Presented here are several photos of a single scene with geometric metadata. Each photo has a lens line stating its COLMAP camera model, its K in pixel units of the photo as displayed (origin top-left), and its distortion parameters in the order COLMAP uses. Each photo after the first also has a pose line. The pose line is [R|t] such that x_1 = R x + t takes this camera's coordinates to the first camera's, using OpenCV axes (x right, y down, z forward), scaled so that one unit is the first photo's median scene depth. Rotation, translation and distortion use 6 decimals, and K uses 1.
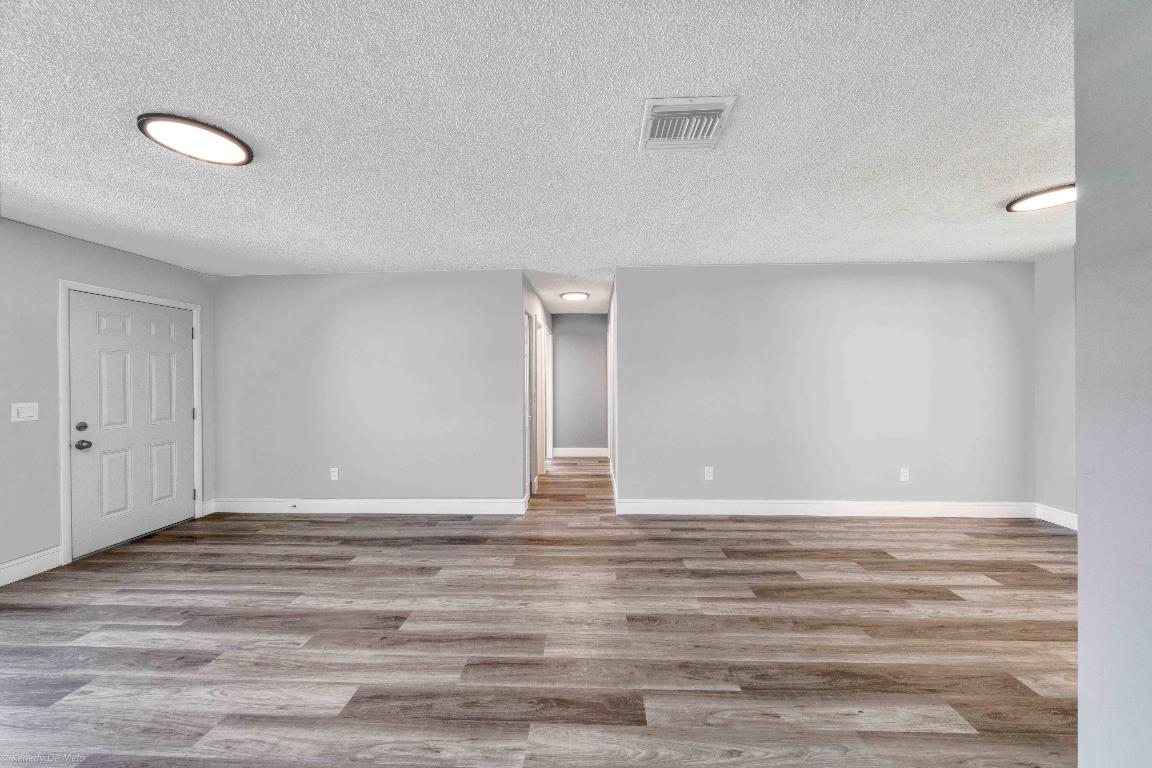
lens RADIAL K [[388.1, 0, 578.7], [0, 388.1, 382.3], [0, 0, 1]] dist [-0.002621, 0.000048]
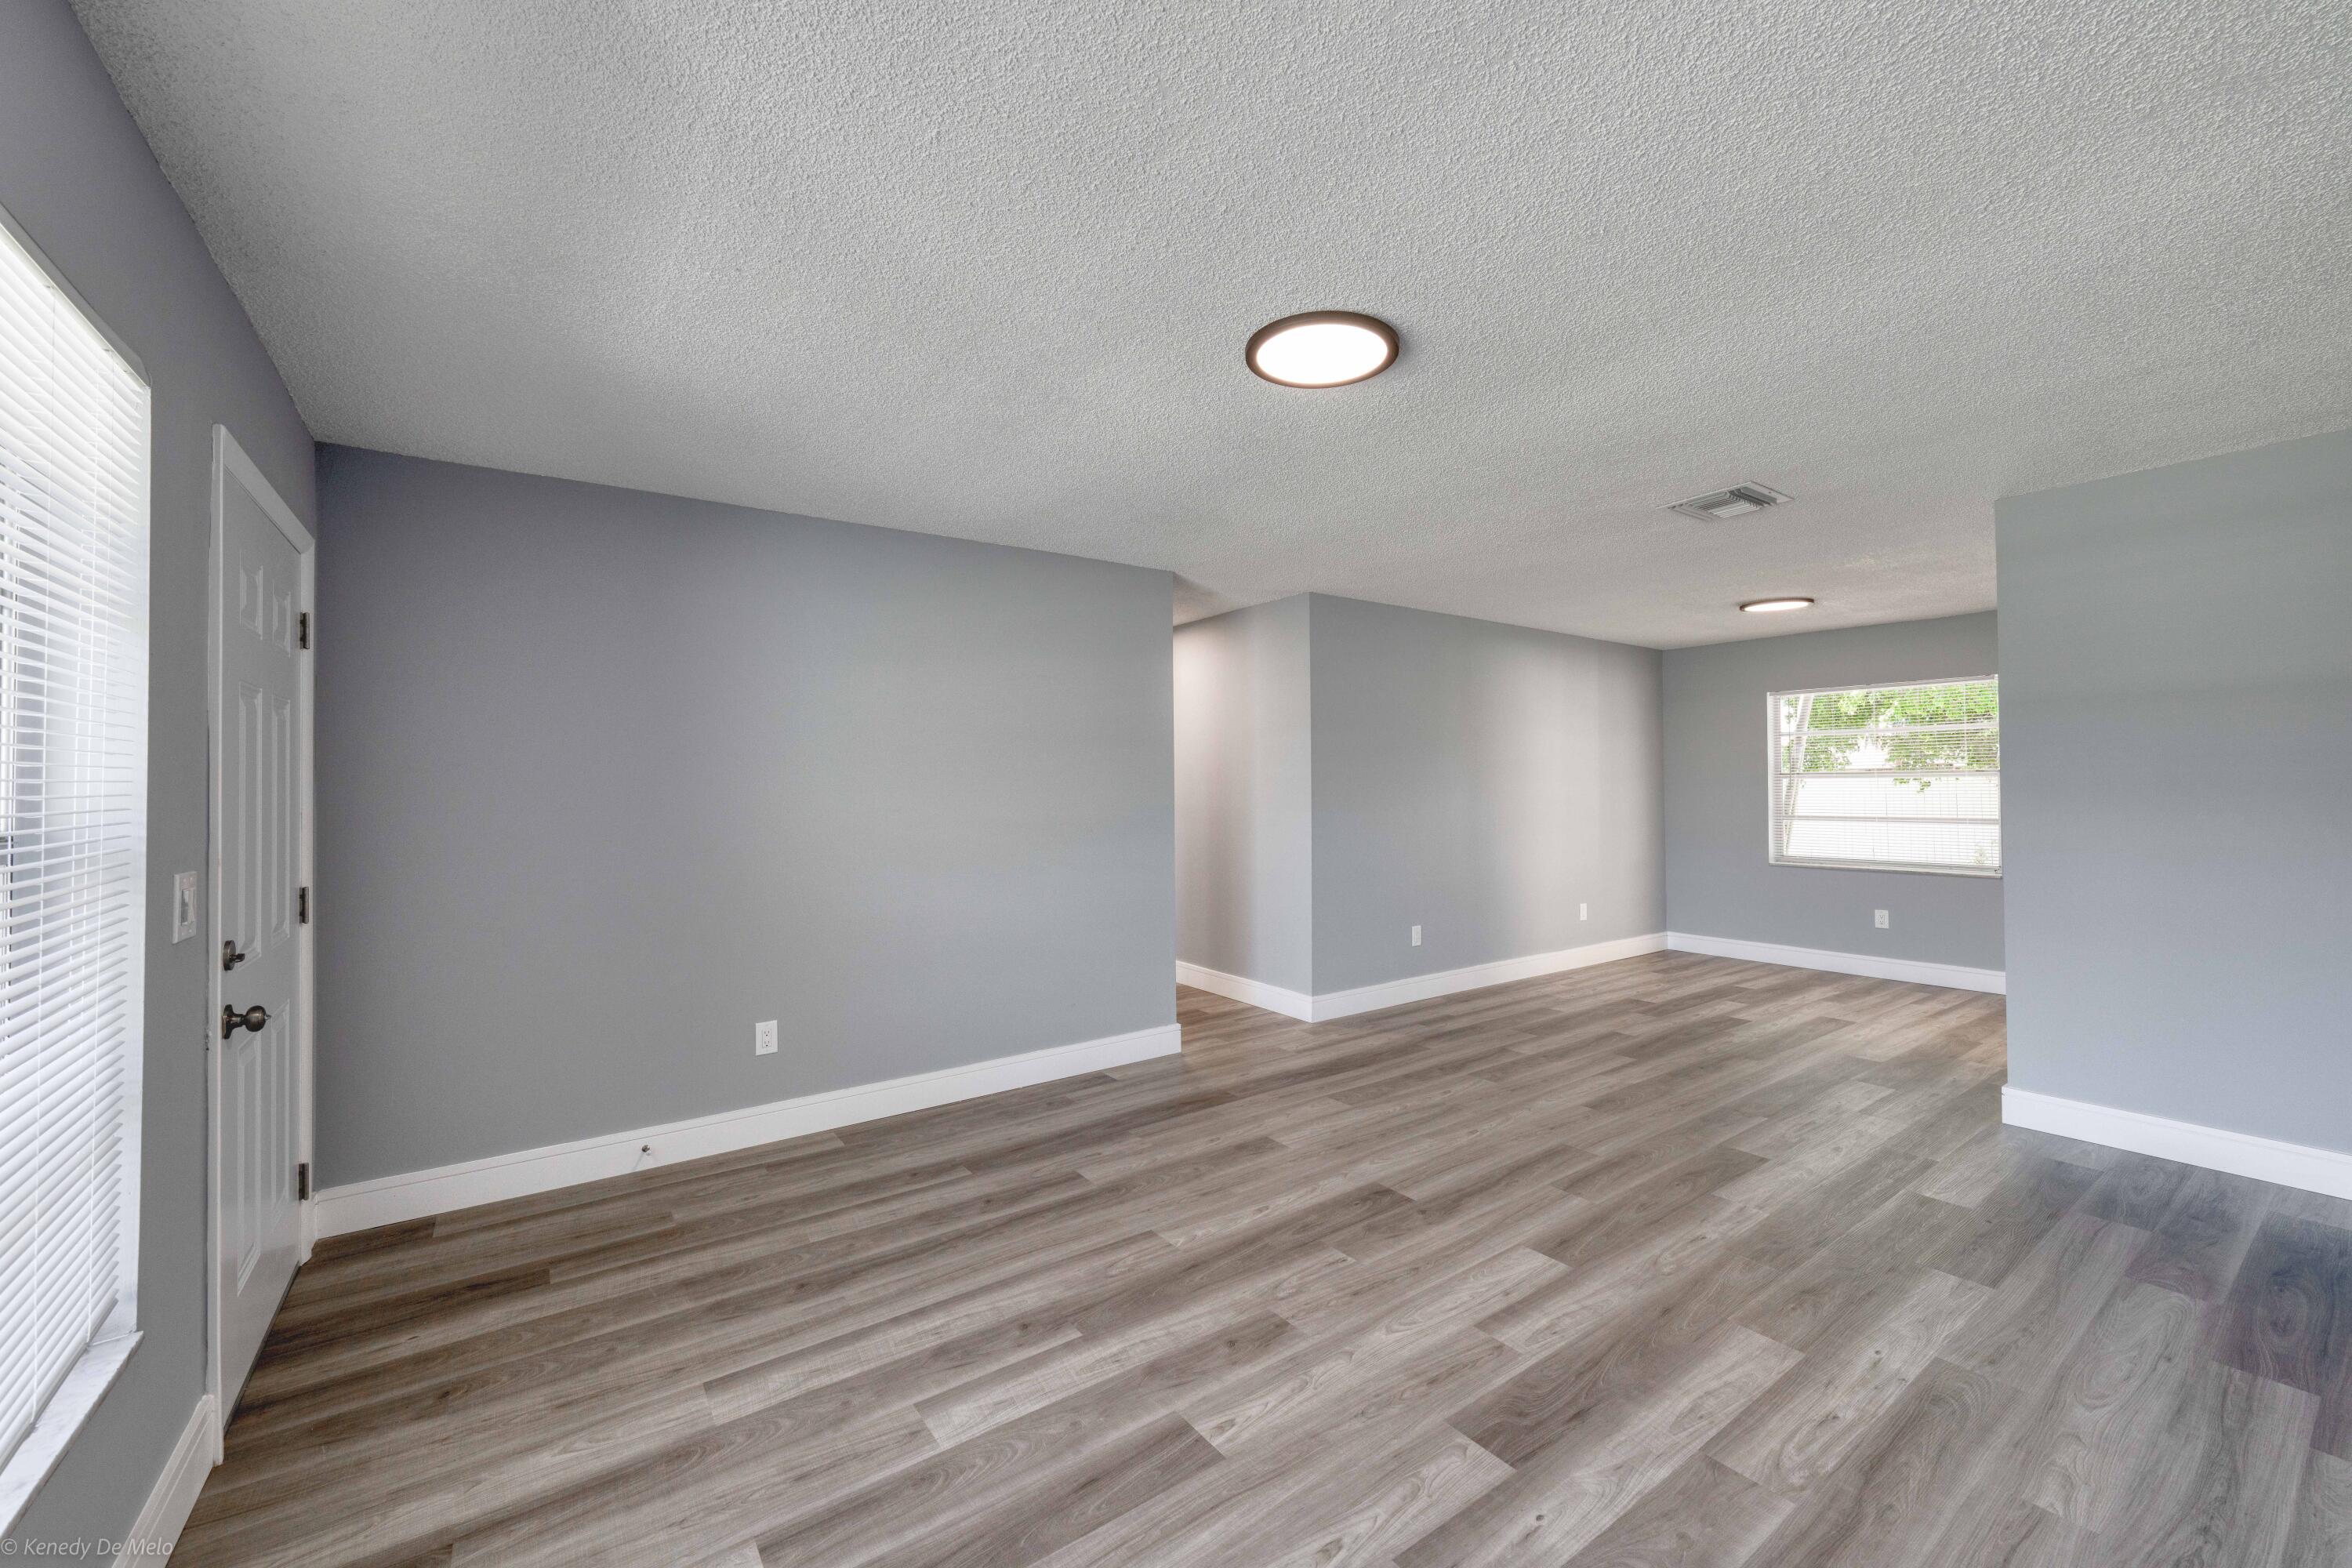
lens RADIAL K [[920.3, 0, 1178.7], [0, 920.3, 777.4], [0, 0, 1]] dist [-0.001279, -0.000018]
pose [[0.790706, 0.006147, 0.612165, -1.347876], [0.008218, 0.999753, -0.020654, 0.009201], [-0.612141, 0.021362, 0.790460, 0.069934]]
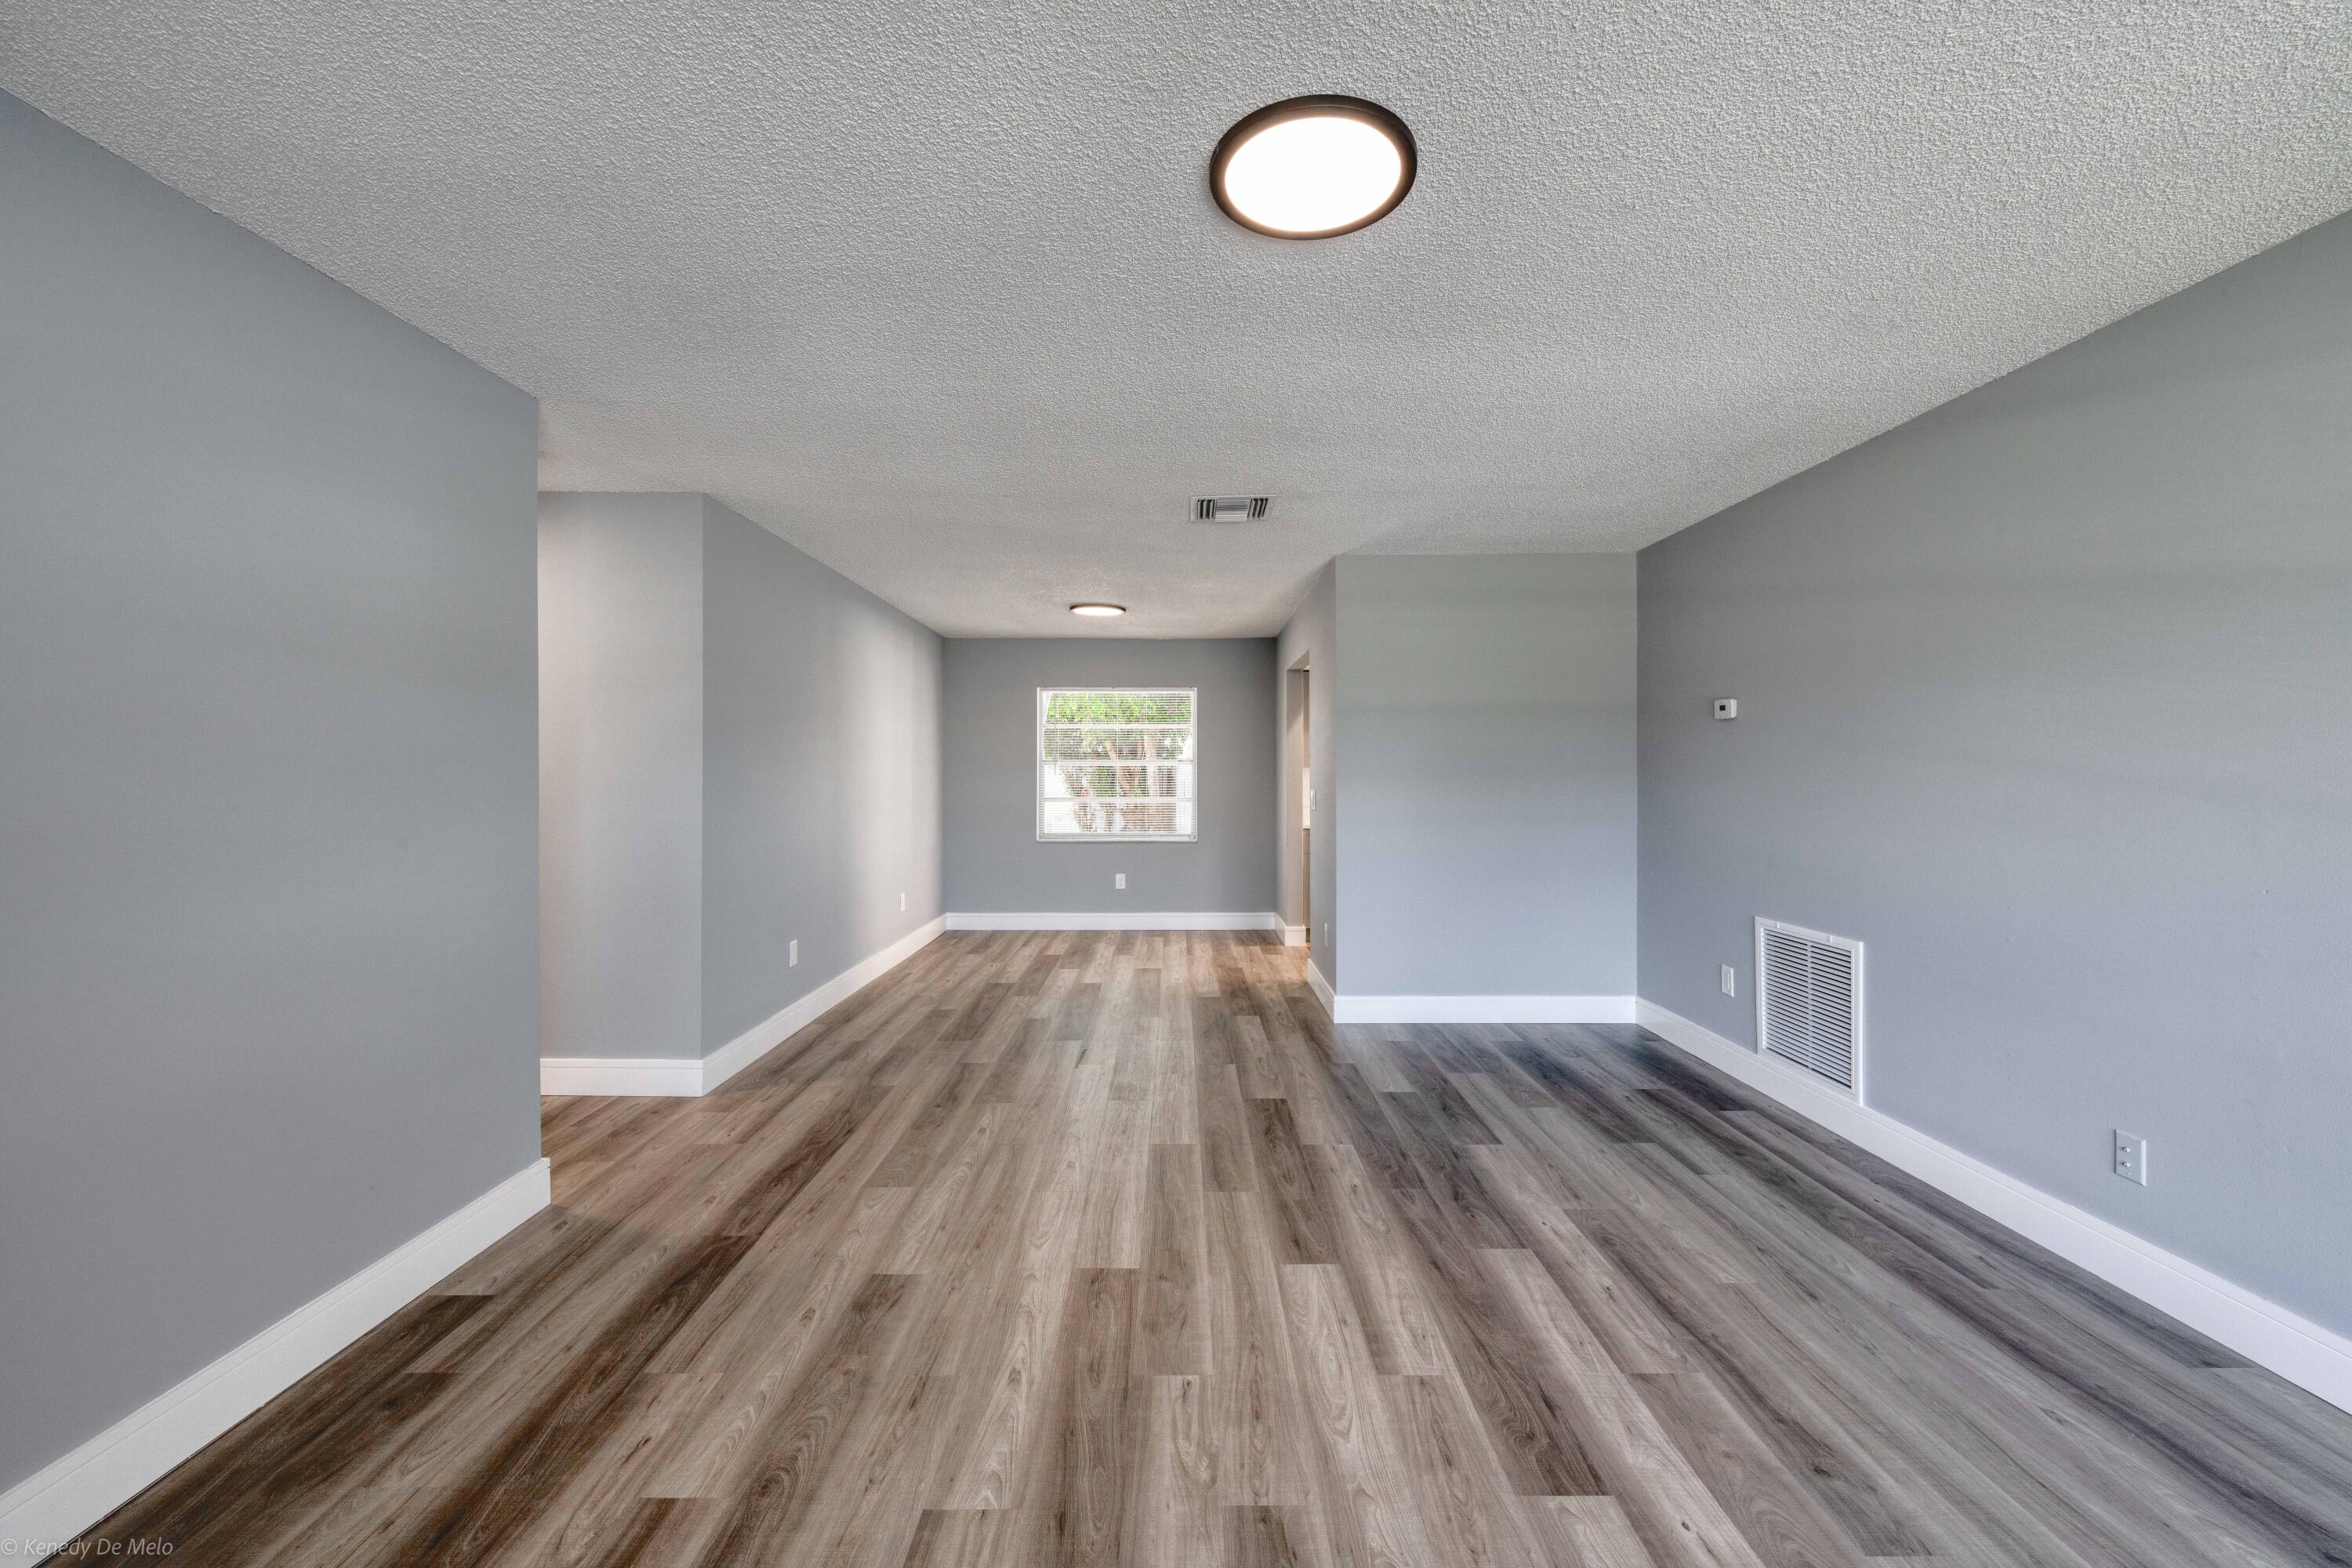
lens RADIAL K [[920.3, 0, 1178.7], [0, 920.3, 777.4], [0, 0, 1]] dist [-0.001279, -0.000018]
pose [[-0.039836, -0.000058, 0.999206, -1.349375], [0.008125, 0.999967, 0.000382, 0.013883], [-0.999173, 0.008133, -0.039834, 0.818910]]
